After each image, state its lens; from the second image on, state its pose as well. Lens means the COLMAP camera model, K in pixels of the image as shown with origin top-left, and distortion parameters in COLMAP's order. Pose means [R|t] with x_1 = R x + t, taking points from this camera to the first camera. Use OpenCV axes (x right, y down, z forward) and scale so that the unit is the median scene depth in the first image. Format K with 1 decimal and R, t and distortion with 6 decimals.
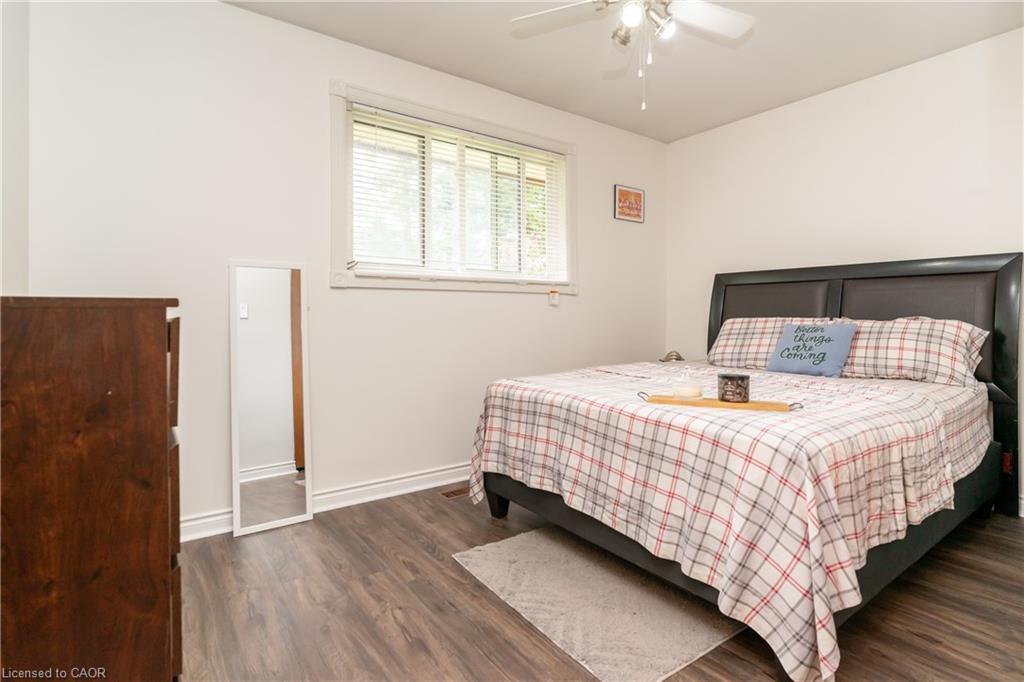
lens RADIAL K [[506.9, 0, 510.8], [0, 506.9, 320.9], [0, 0, 1]] dist [-0.000730, -0.000060]
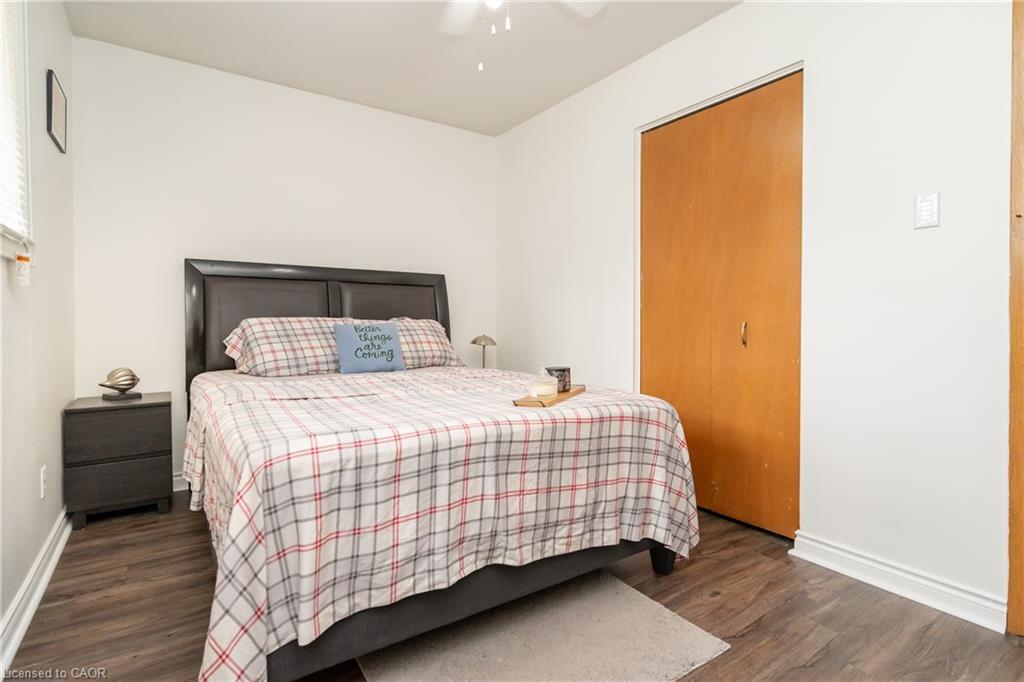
lens RADIAL K [[506.9, 0, 510.8], [0, 506.9, 320.9], [0, 0, 1]] dist [-0.000730, -0.000060]
pose [[0.036604, -0.003757, 0.999323, -0.661850], [0.004561, 0.999983, 0.003592, -0.002451], [-0.999319, 0.004427, 0.036621, 1.019169]]
